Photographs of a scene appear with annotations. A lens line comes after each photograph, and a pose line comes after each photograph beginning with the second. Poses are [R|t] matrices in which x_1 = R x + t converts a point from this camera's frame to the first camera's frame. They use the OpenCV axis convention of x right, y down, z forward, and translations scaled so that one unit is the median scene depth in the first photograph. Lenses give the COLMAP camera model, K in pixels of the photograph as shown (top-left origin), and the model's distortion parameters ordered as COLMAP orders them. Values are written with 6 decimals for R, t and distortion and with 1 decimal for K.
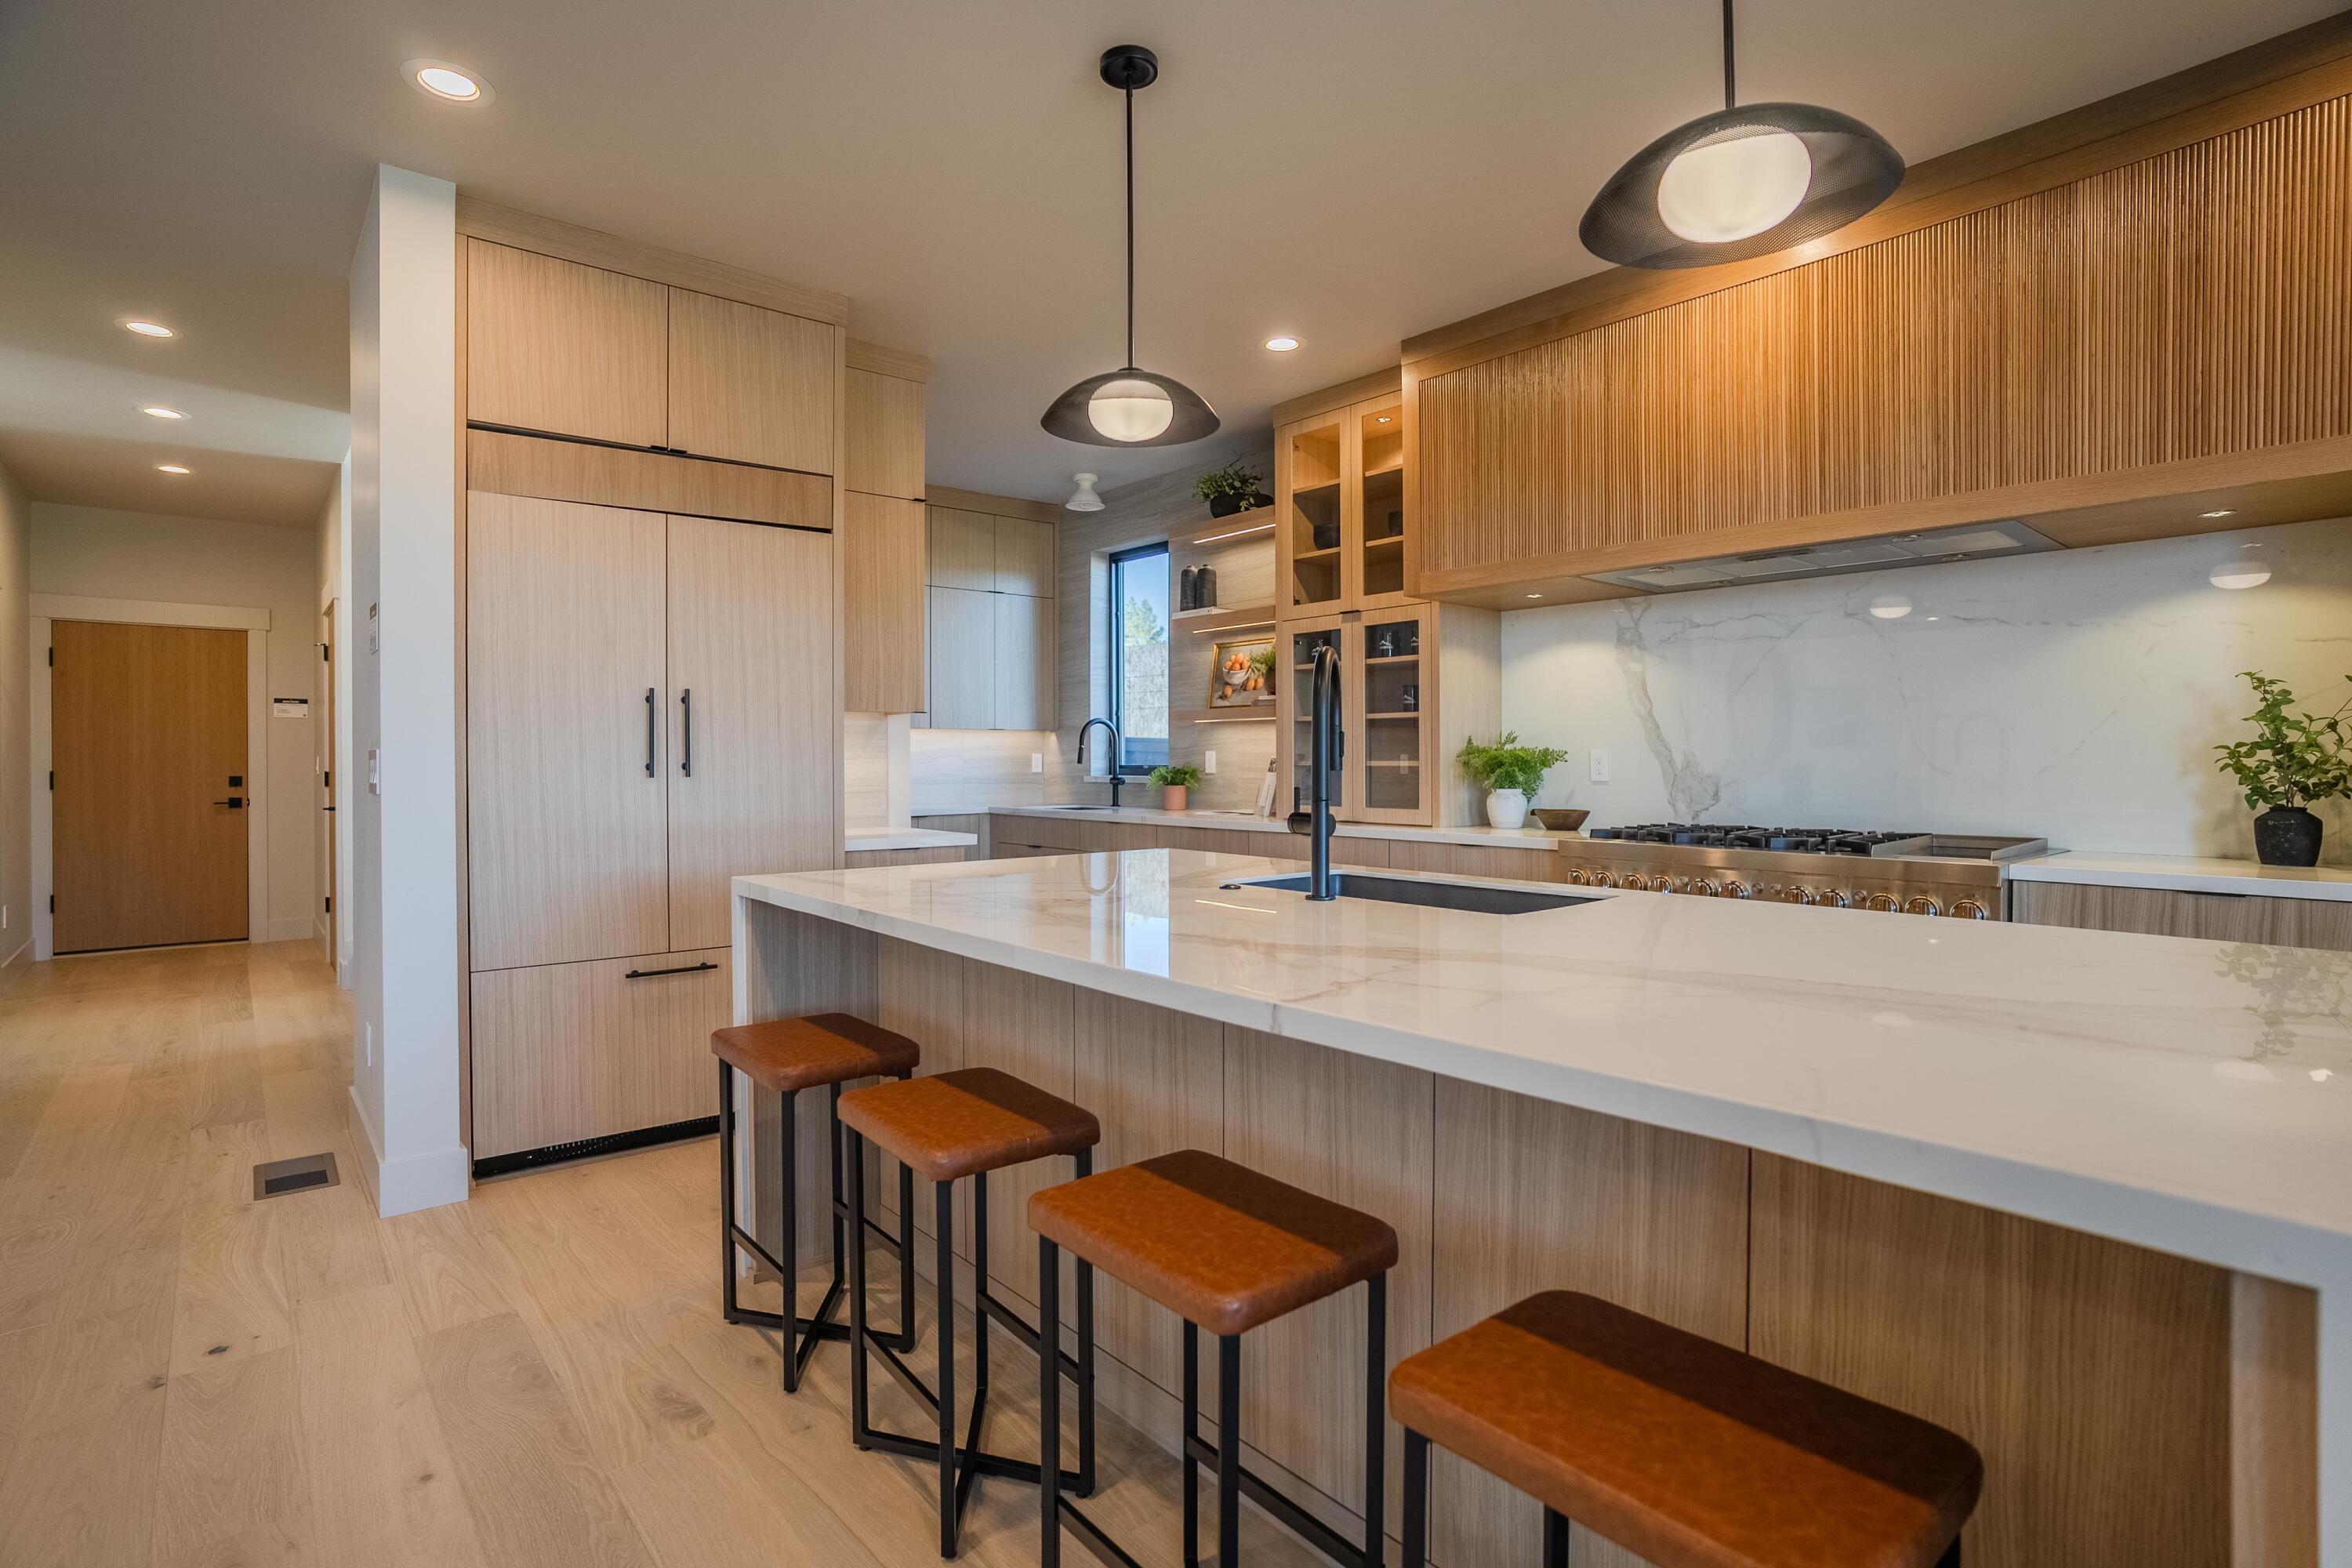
lens RADIAL K [[1154.0, 0, 1179.9], [0, 1154.0, 776.0], [0, 0, 1]] dist [-0.018319, 0.006401]
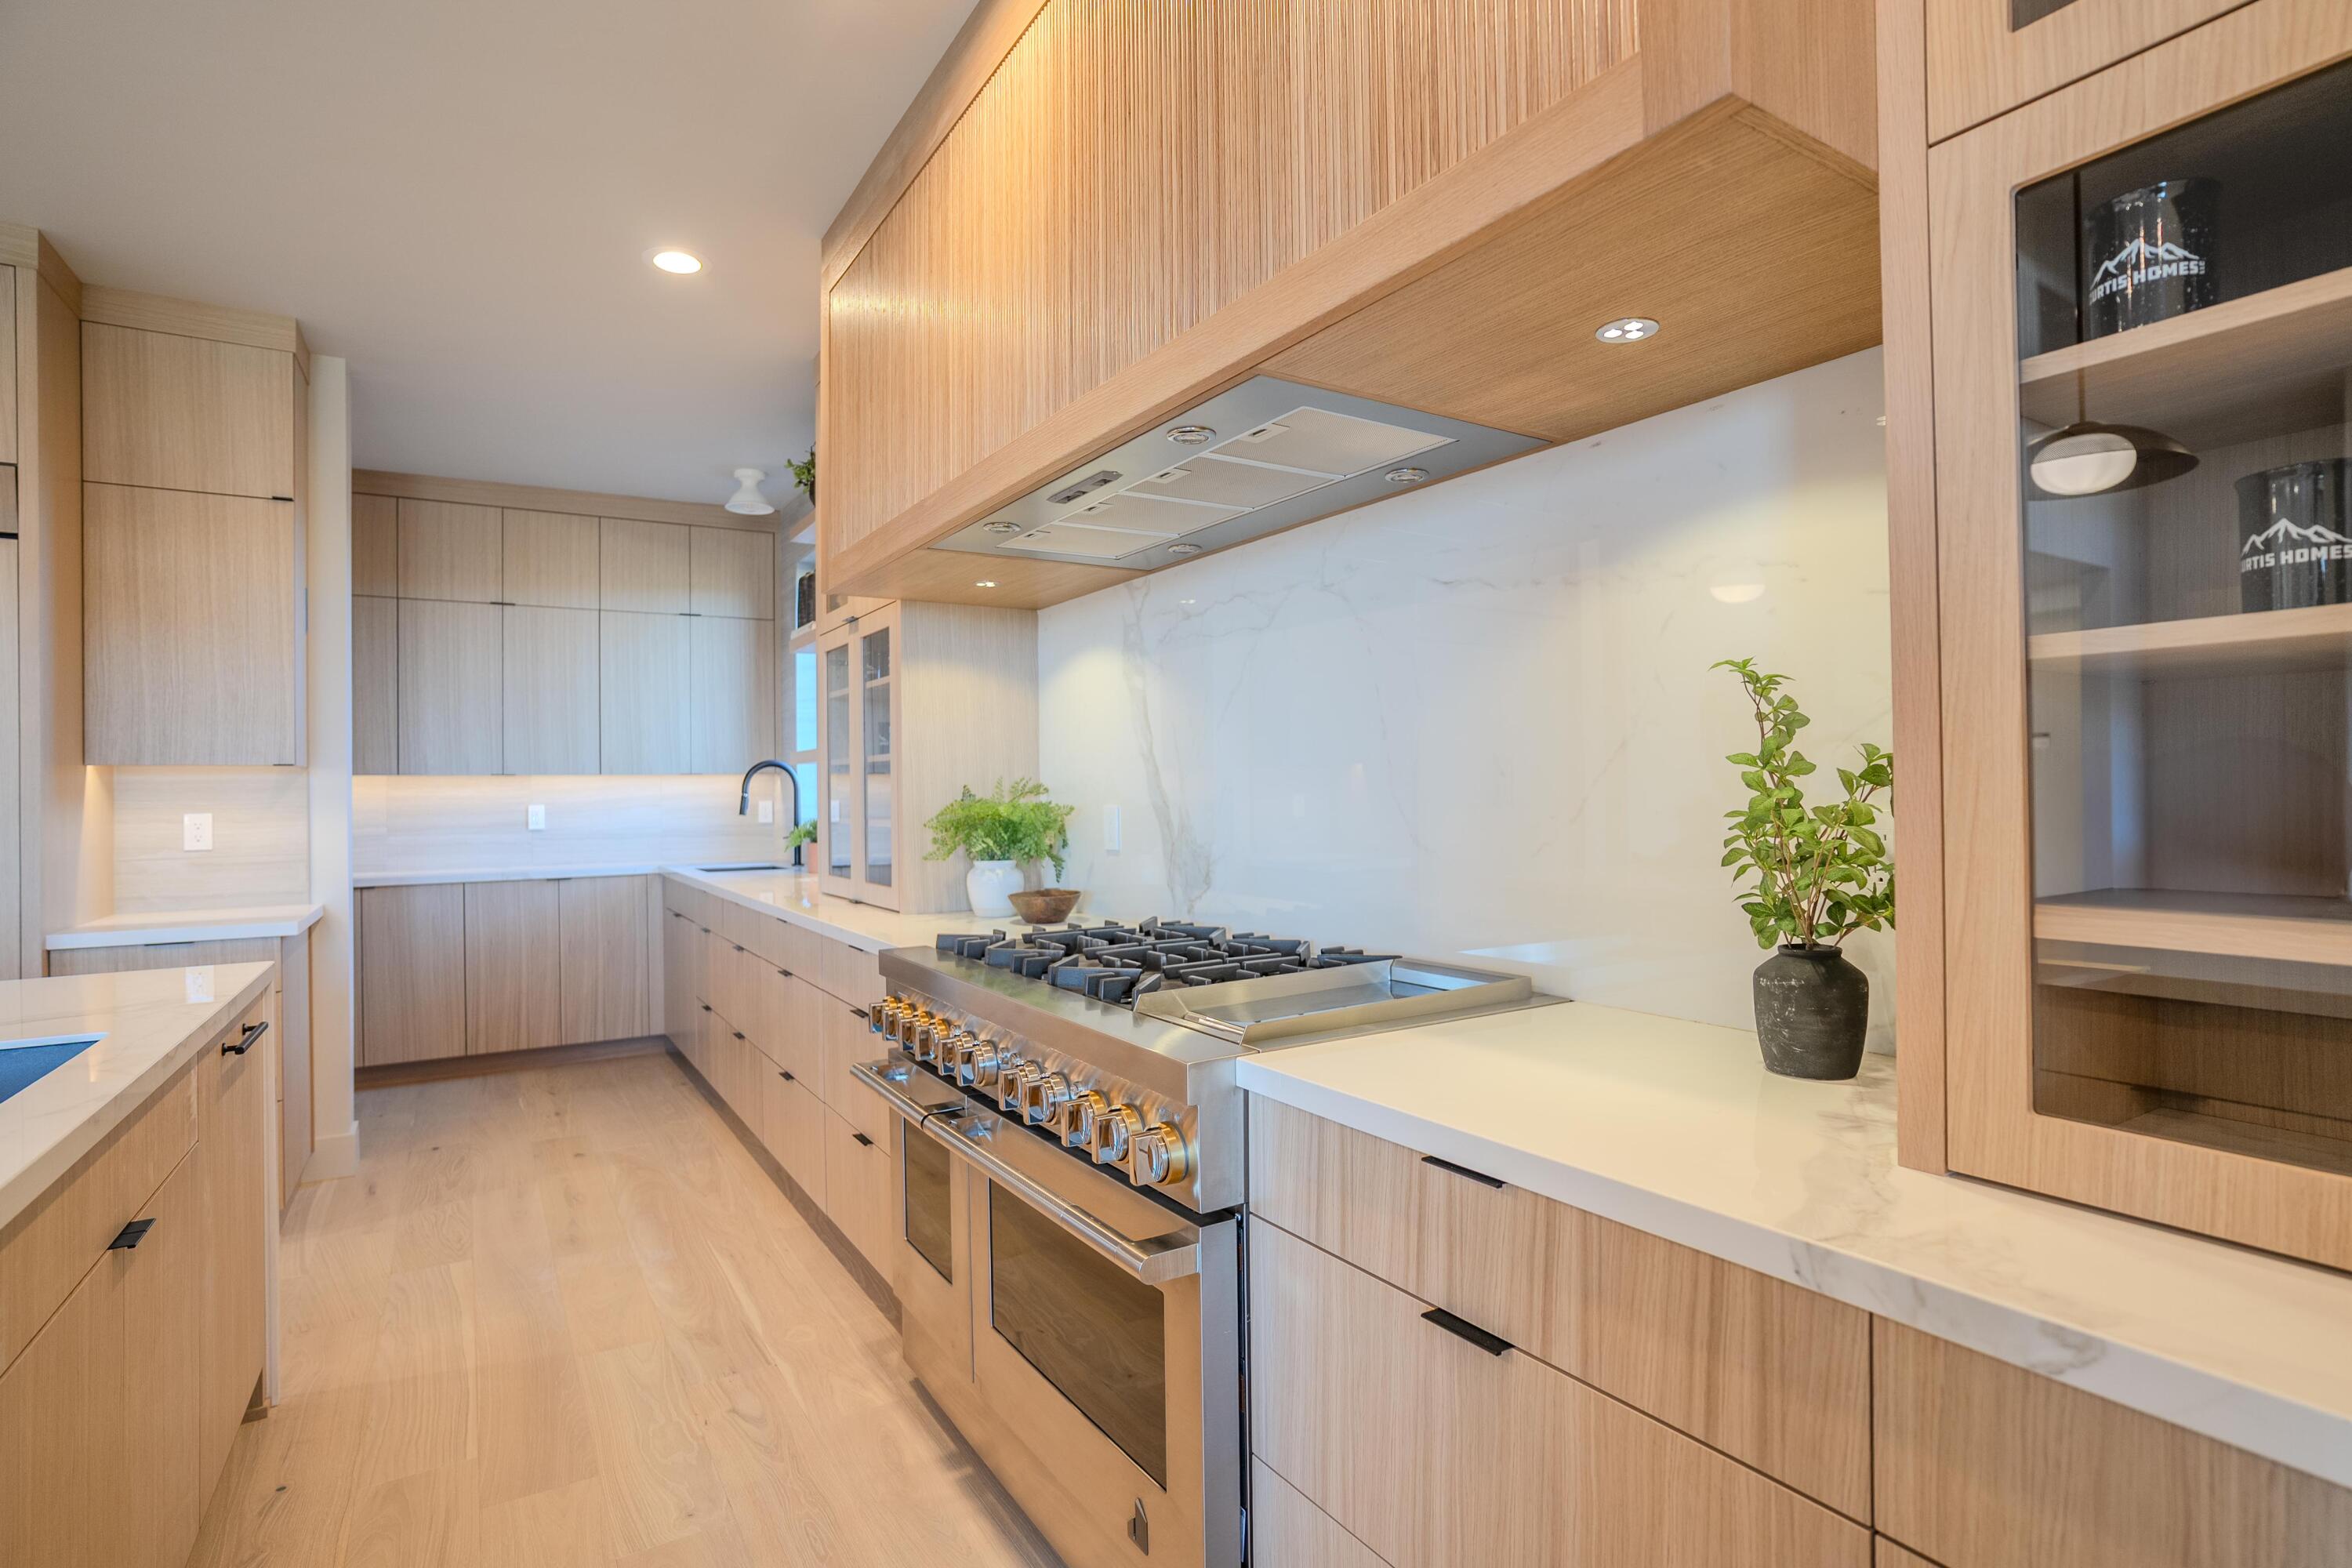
lens RADIAL K [[1154.0, 0, 1169.8], [0, 1154.0, 792.7], [0, 0, 1]] dist [-0.018319, 0.006401]
pose [[0.987322, -0.011980, -0.158280, 0.521725], [0.010728, 0.999904, -0.008757, -0.023995], [0.158370, 0.006948, 0.987355, 0.336063]]
